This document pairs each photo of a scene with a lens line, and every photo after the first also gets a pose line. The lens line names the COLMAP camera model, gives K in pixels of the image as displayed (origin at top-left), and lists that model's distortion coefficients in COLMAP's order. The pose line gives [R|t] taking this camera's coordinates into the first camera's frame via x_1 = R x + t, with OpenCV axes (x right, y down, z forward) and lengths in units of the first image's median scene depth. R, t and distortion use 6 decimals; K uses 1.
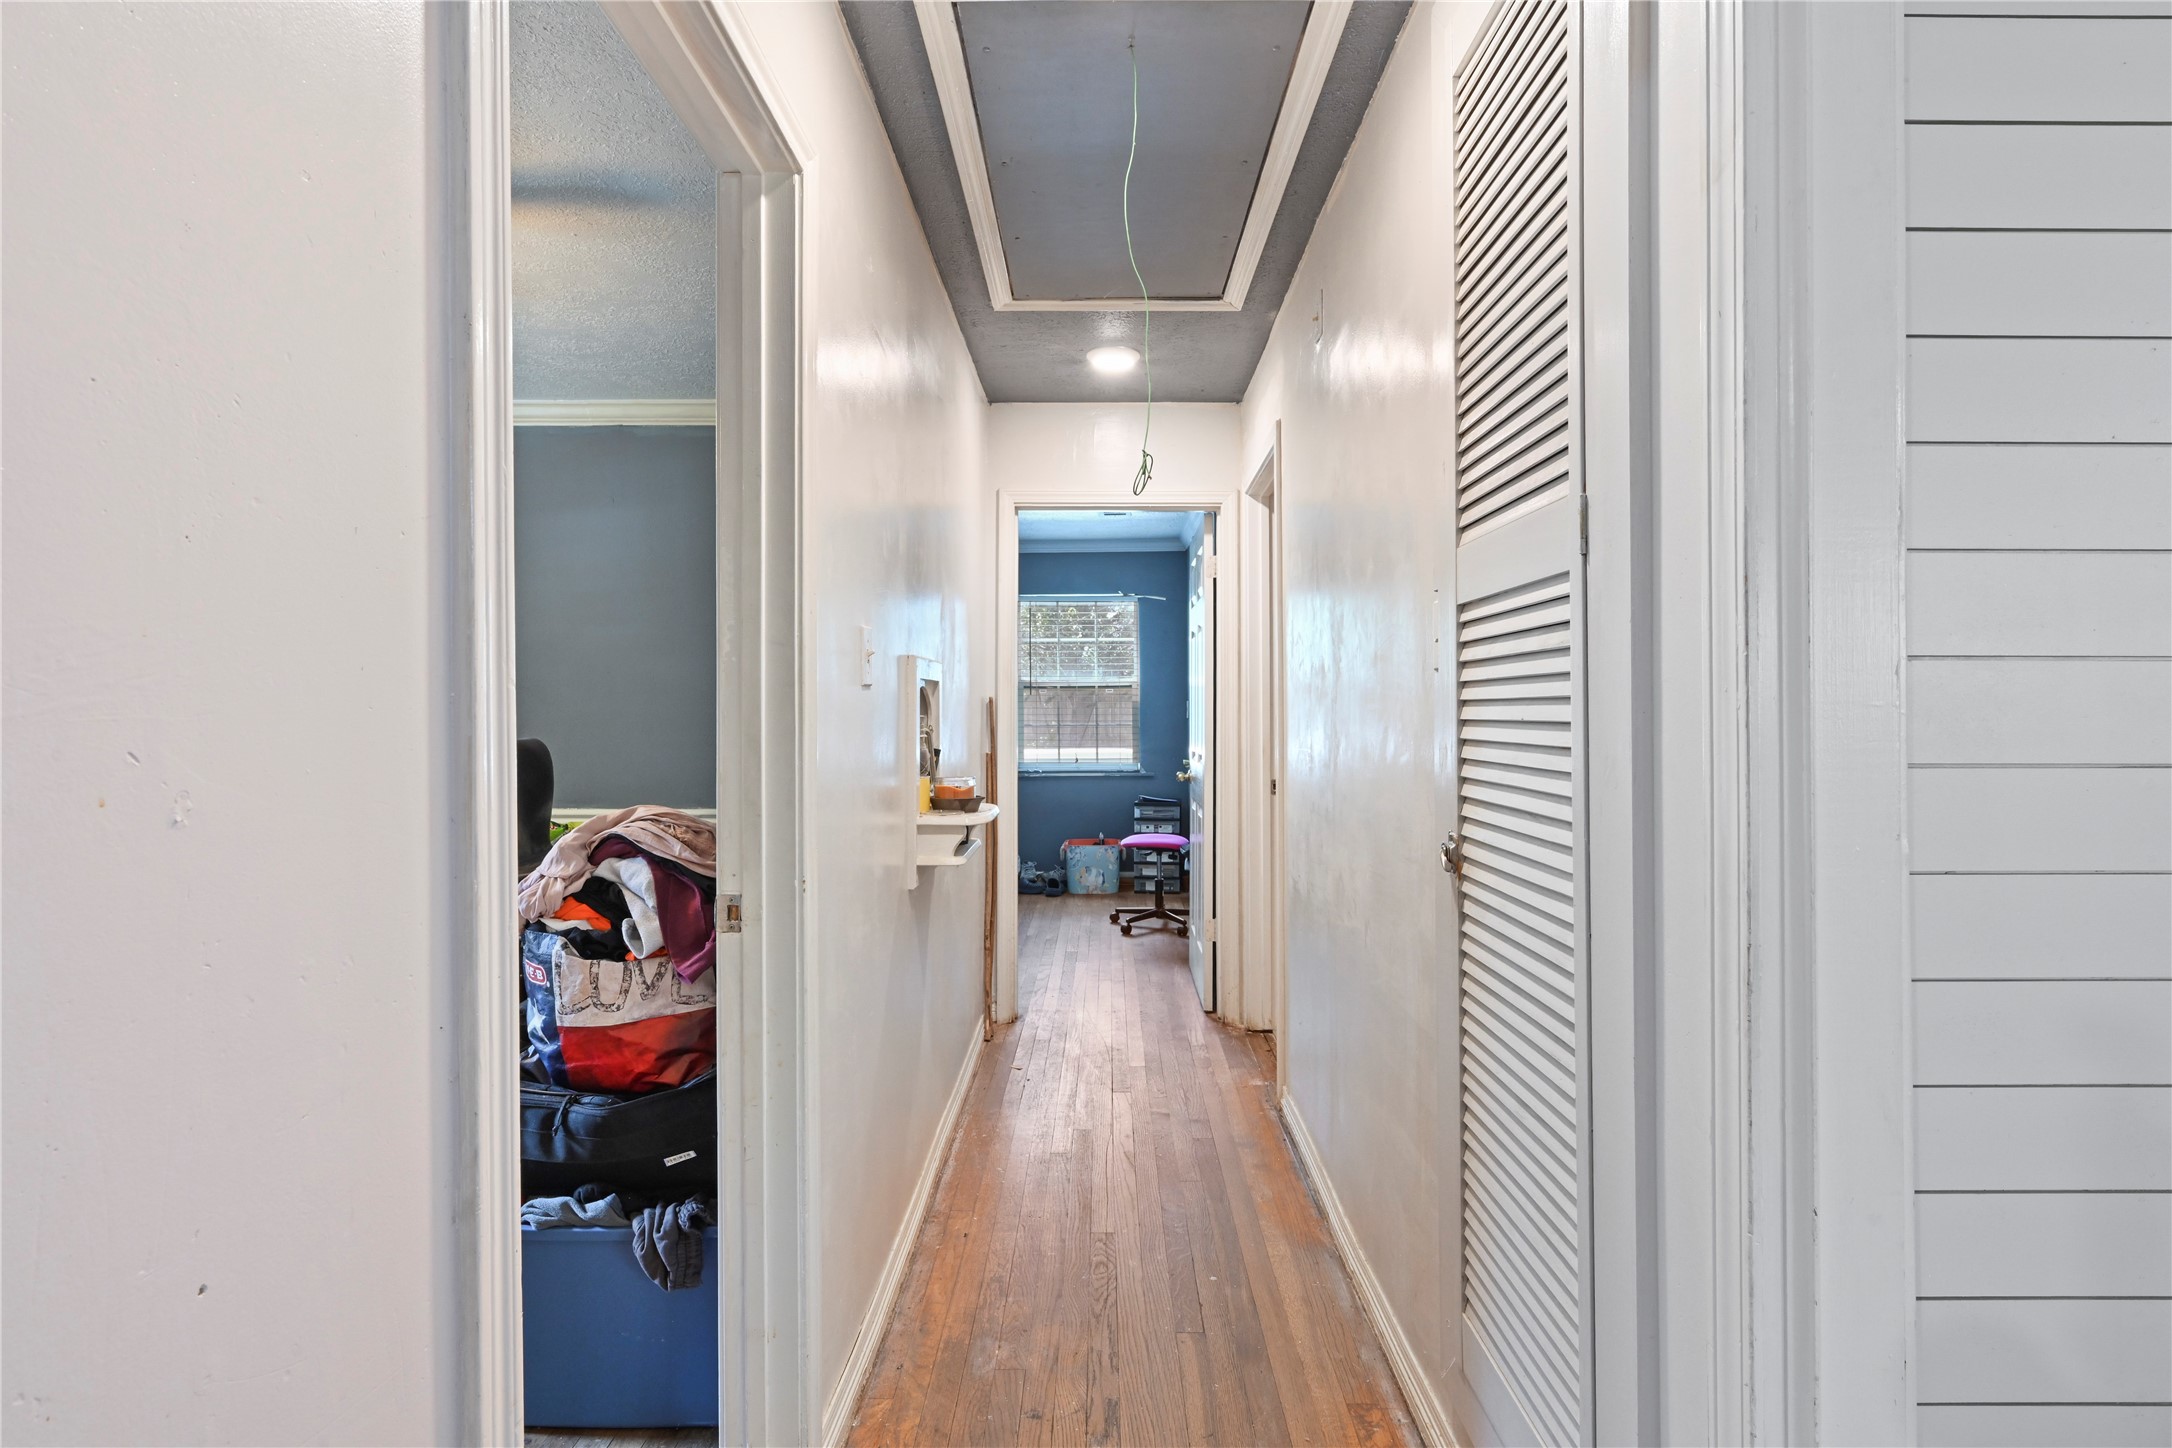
lens RADIAL K [[1078.8, 0, 1090.6], [0, 1078.8, 726.6], [0, 0, 1]] dist [-0.000780, -0.000074]
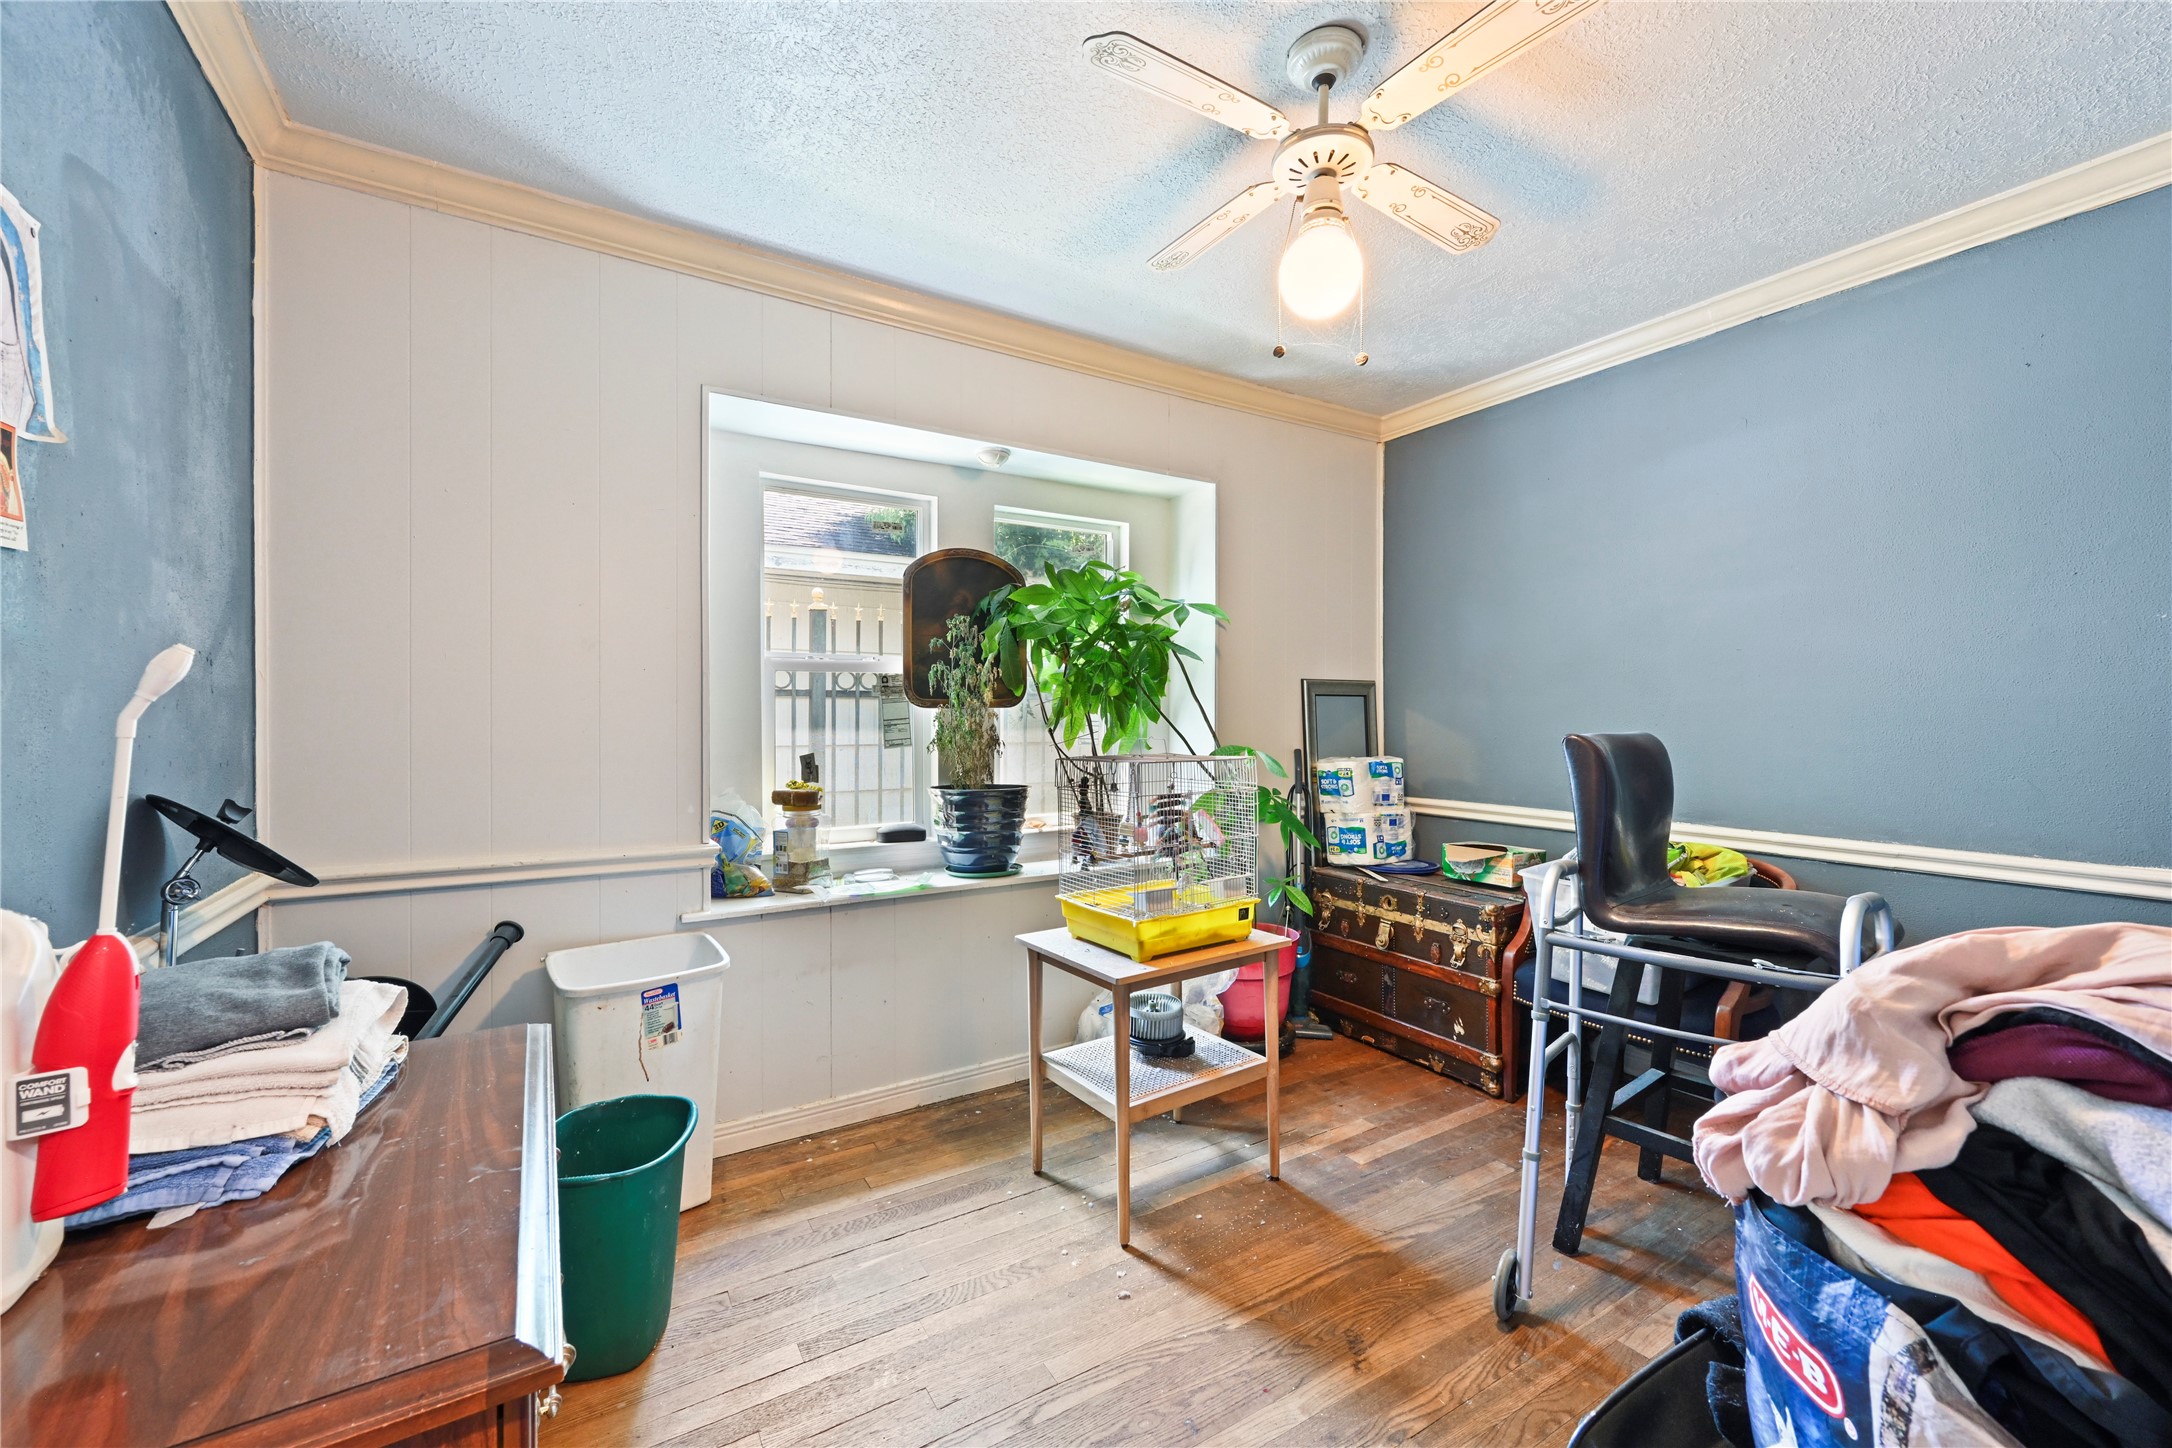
lens RADIAL K [[860.2, 0, 1090.8], [0, 860.2, 727.7], [0, 0, 1]] dist [-0.001049, 0.000463]
pose [[0.538940, 0.012331, -0.842254, -0.386500], [-0.004954, 0.999922, 0.011469, 0.011341], [0.842330, -0.002009, 0.538959, 0.616313]]
